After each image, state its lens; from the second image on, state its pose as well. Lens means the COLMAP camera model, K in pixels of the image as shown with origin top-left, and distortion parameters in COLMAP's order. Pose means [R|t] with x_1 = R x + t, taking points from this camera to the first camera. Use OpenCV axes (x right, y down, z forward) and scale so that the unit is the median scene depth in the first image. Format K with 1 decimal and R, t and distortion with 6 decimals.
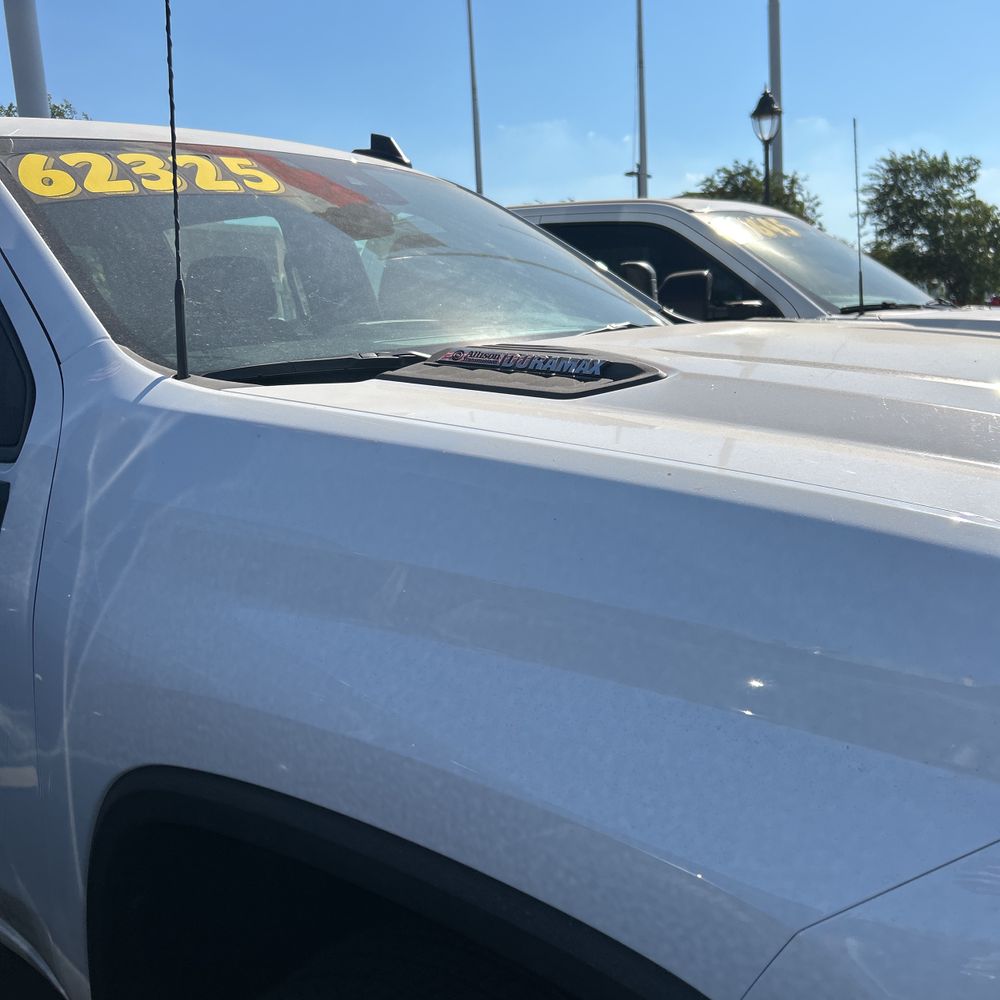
lens RADIAL K [[1003.0, 0, 486.4], [0, 1003.0, 487.7], [0, 0, 1]] dist [0.056989, -0.100161]
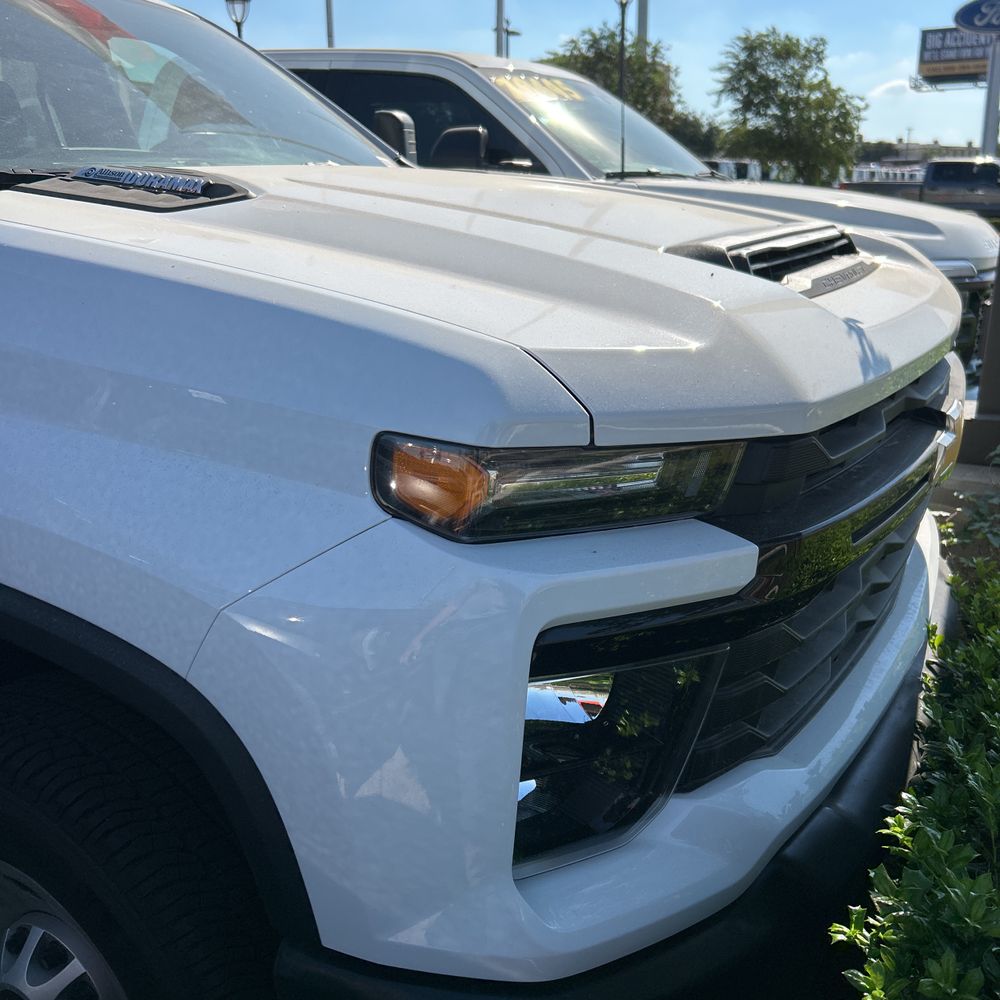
lens RADIAL K [[1002.7, 0, 486.4], [0, 1002.7, 500.8], [0, 0, 1]] dist [0.094944, -0.205035]
pose [[0.991389, 0.017091, 0.129830, 0.096323], [-0.034858, 0.990117, 0.135839, 0.020759], [-0.126225, -0.139195, 0.982187, -0.065391]]
